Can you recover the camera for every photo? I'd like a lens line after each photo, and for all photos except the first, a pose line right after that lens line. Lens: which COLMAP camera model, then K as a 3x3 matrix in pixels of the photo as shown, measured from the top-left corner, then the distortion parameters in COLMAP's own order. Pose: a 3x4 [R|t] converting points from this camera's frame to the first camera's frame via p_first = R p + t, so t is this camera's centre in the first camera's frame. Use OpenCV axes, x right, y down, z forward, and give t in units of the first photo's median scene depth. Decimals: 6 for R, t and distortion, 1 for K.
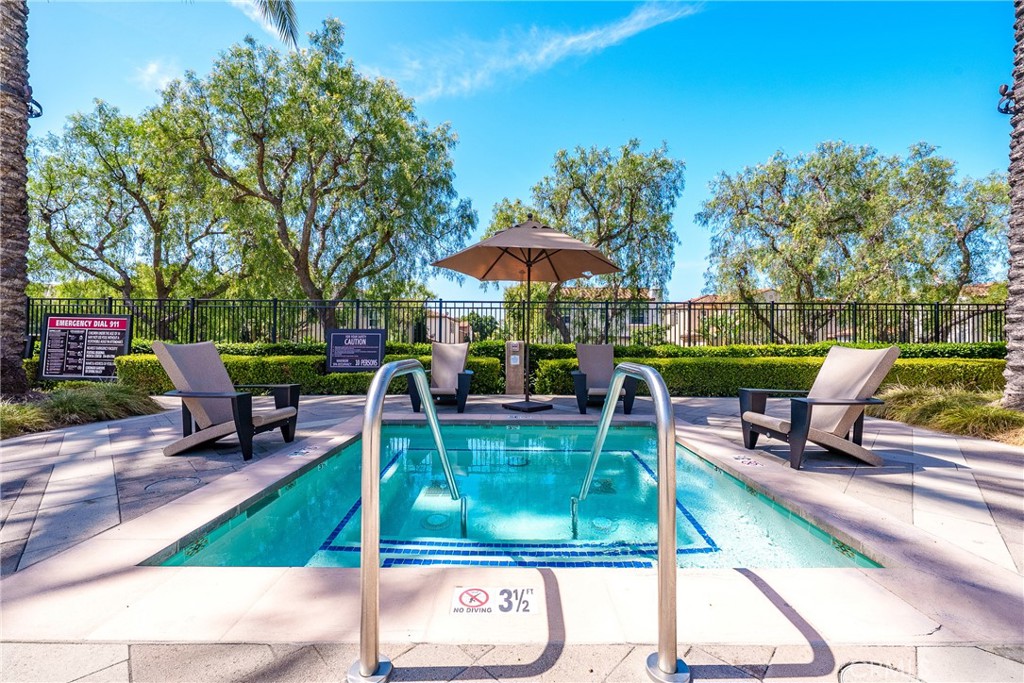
lens RADIAL K [[407.5, 0, 512.0], [0, 407.5, 341.5], [0, 0, 1]] dist [-0.001434, -0.000075]
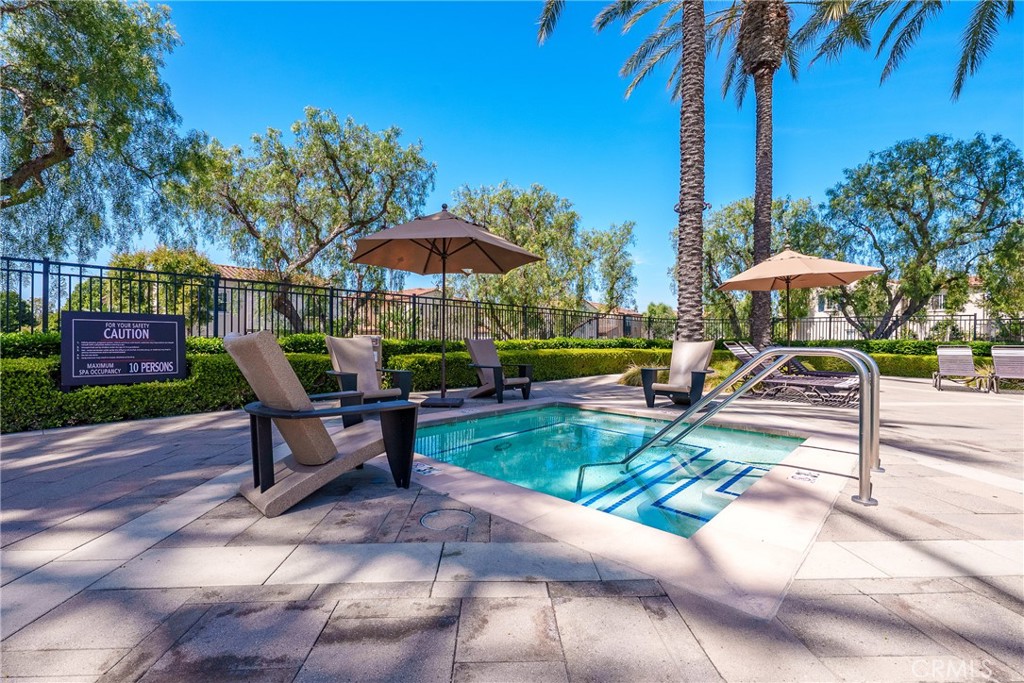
lens RADIAL K [[447.4, 0, 512.0], [0, 447.4, 341.5], [0, 0, 1]] dist [-0.000130, -0.000025]
pose [[0.675618, -0.001276, 0.737251, -0.498631], [-0.006439, 0.999950, 0.007632, 0.003338], [-0.737224, -0.009904, 0.675576, 0.125202]]
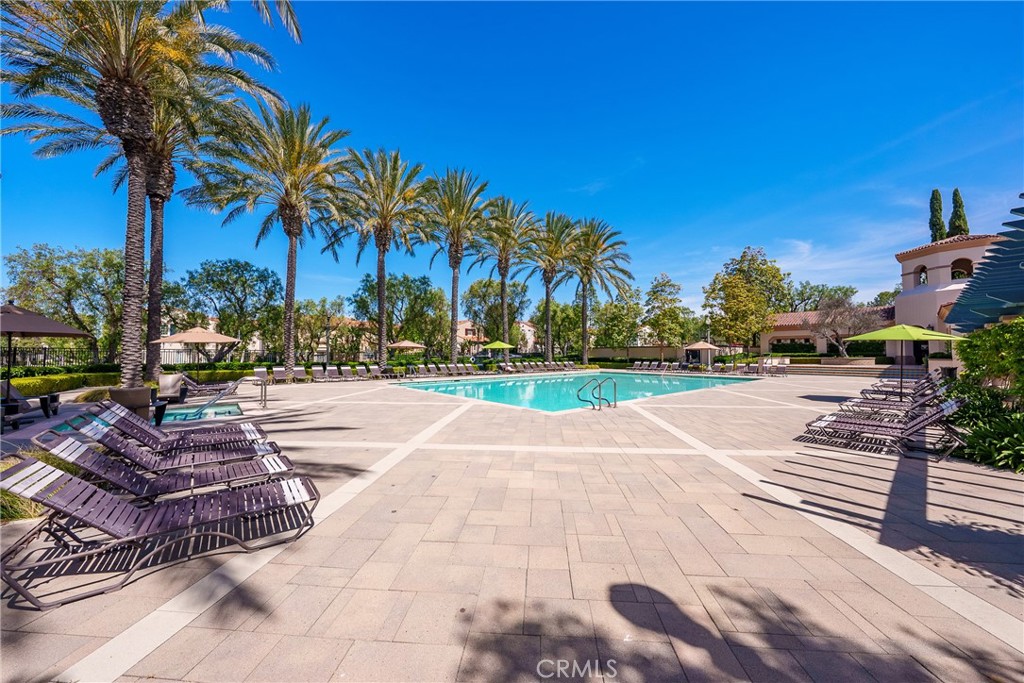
lens RADIAL K [[347.0, 0, 512.0], [0, 347.0, 341.5], [0, 0, 1]] dist [0.000052, -0.000004]
pose [[-0.652775, 0.022830, 0.757208, -1.873988], [-0.005164, 0.999389, -0.034583, -0.097777], [-0.757535, -0.026485, -0.652258, 0.336660]]
